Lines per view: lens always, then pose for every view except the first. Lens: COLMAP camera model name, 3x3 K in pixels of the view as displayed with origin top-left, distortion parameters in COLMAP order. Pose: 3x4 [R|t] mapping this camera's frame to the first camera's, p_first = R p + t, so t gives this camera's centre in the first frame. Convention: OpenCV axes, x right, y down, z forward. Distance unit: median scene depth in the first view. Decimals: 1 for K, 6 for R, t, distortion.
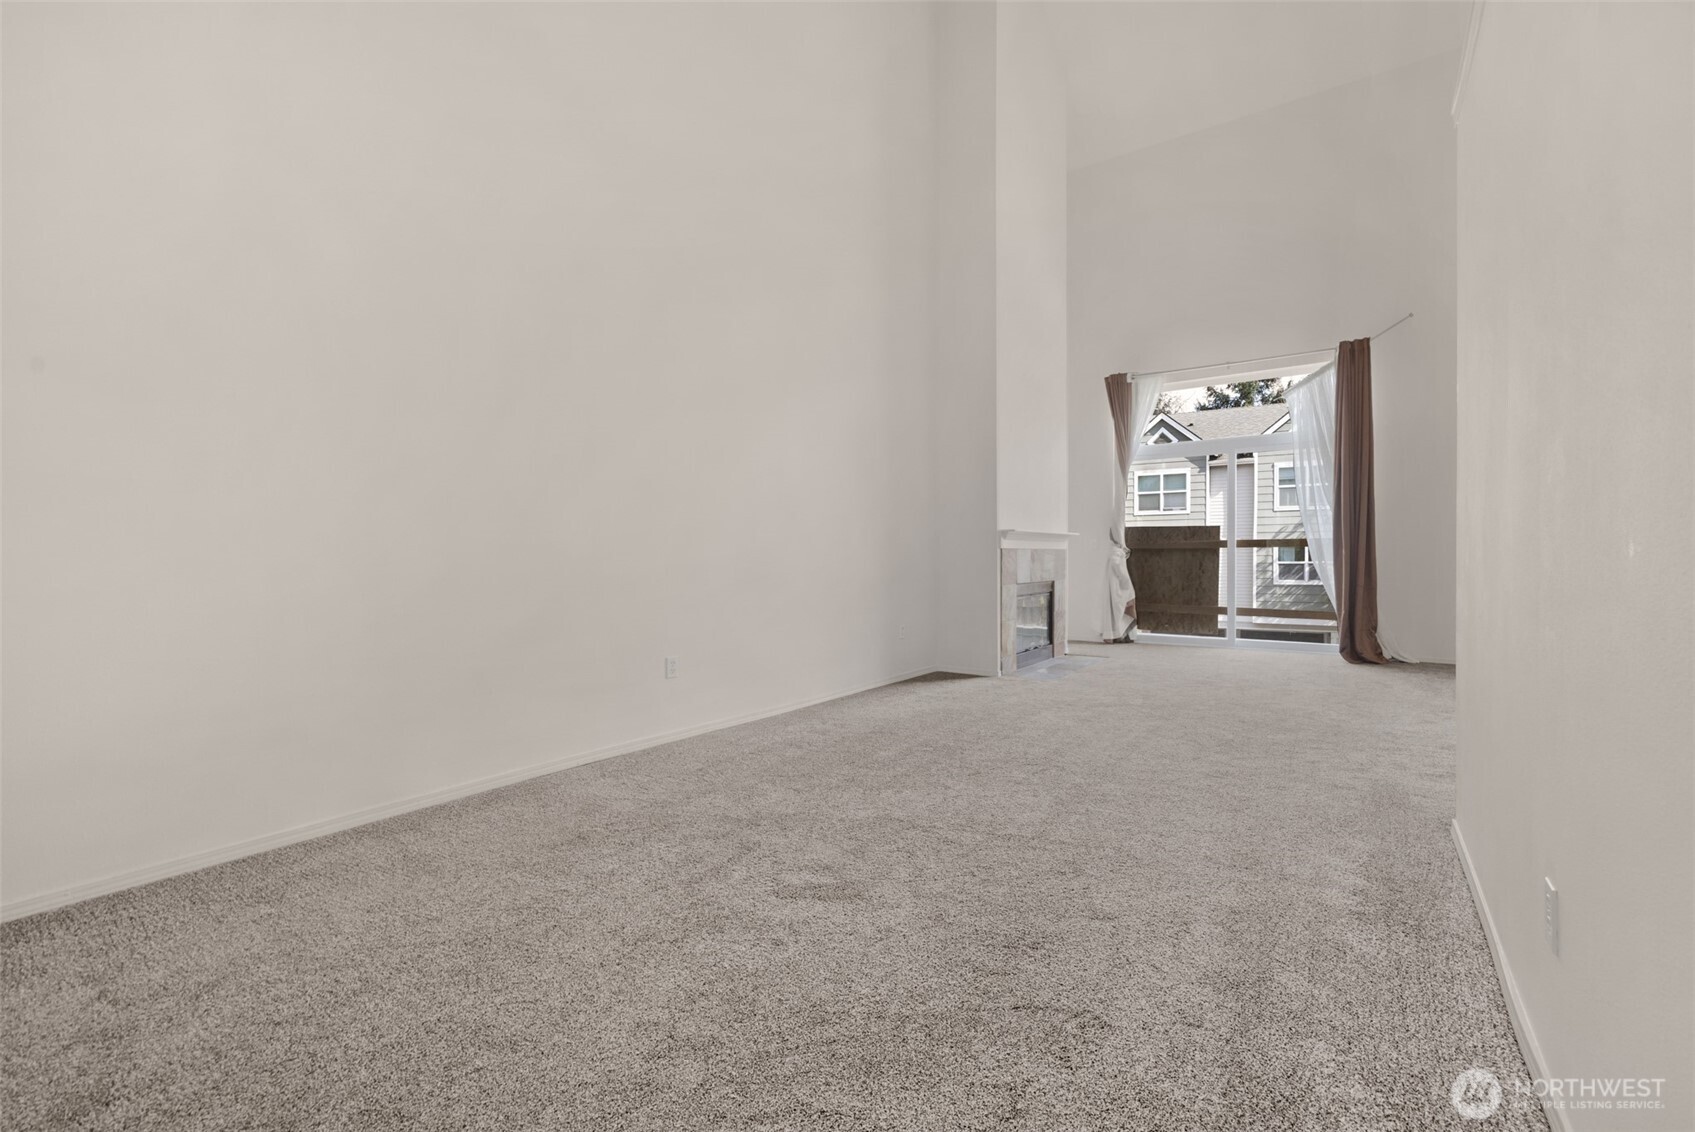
lens RADIAL K [[673.2, 0, 920.7], [0, 673.2, 570.6], [0, 0, 1]] dist [0.000195, 0.000118]
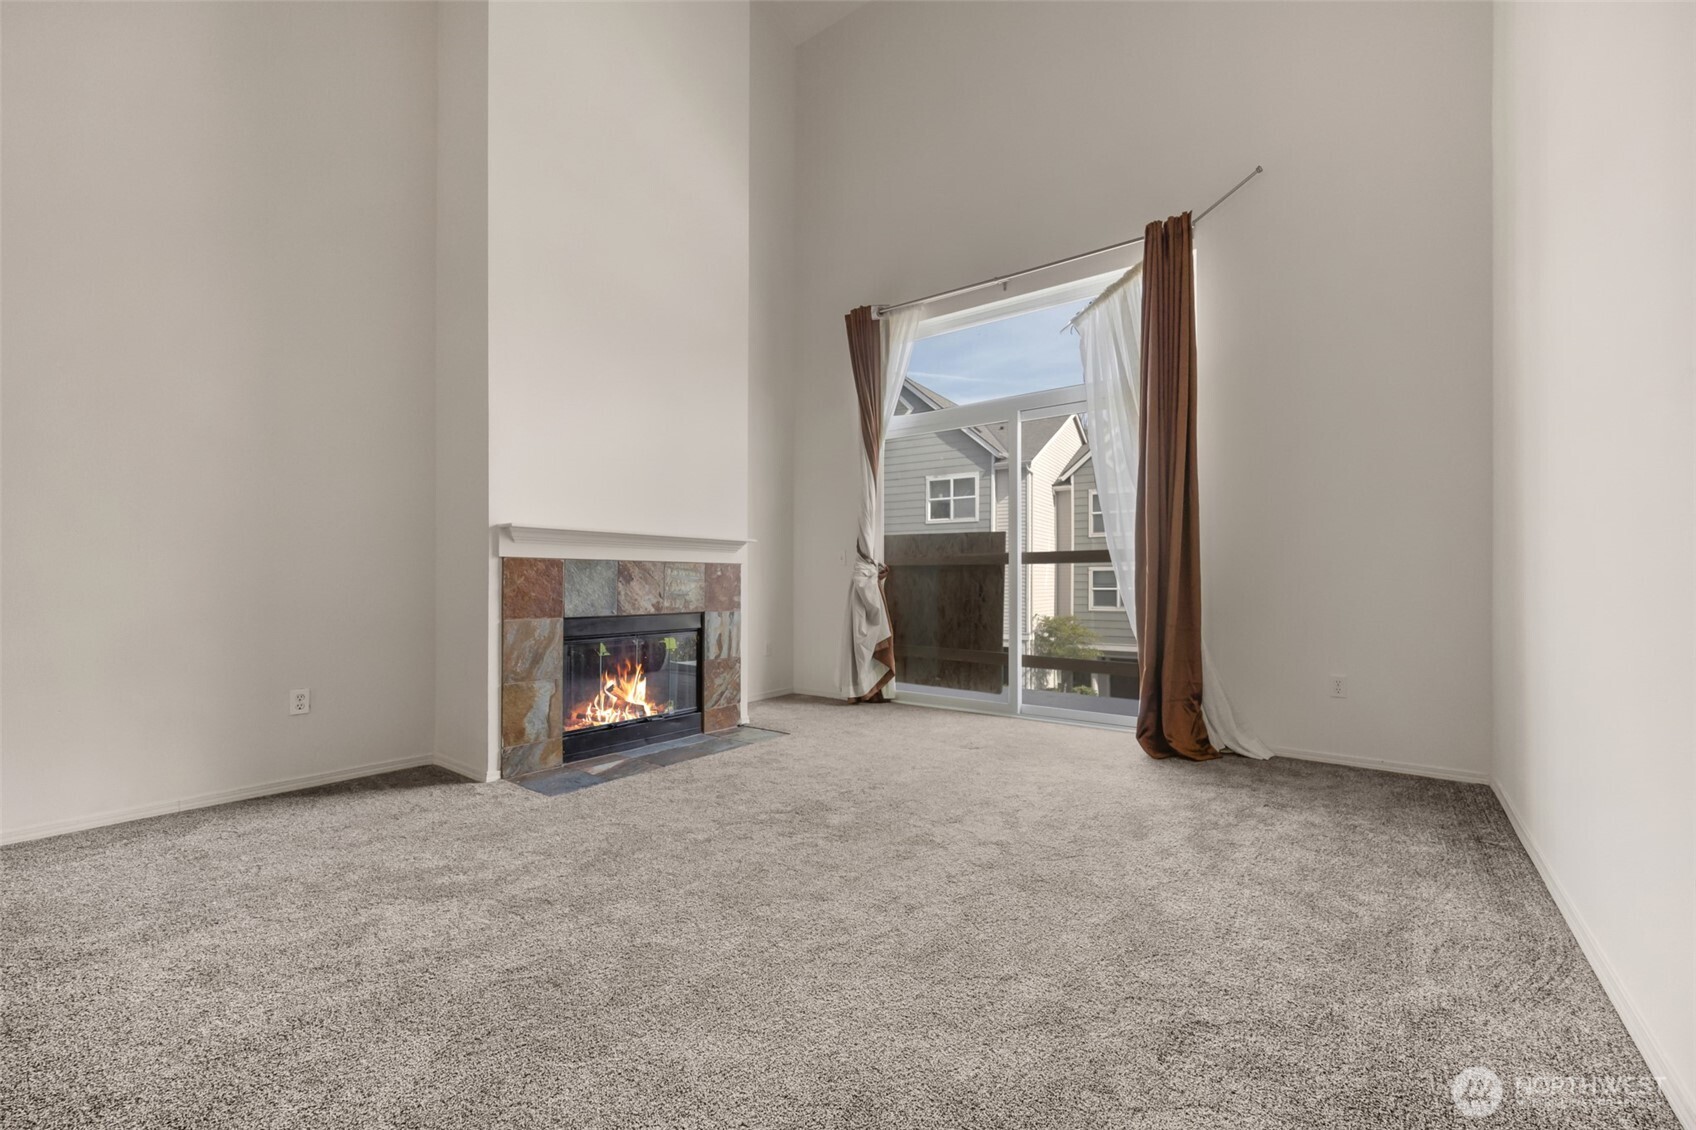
lens RADIAL K [[673.6, 0, 889.8], [0, 673.6, 586.8], [0, 0, 1]] dist [0.000195, 0.000118]
pose [[0.999106, 0.007572, -0.041601, 0.387341], [-0.008046, 0.999904, -0.011260, -0.002891], [0.041512, 0.011585, 0.999071, 0.355824]]
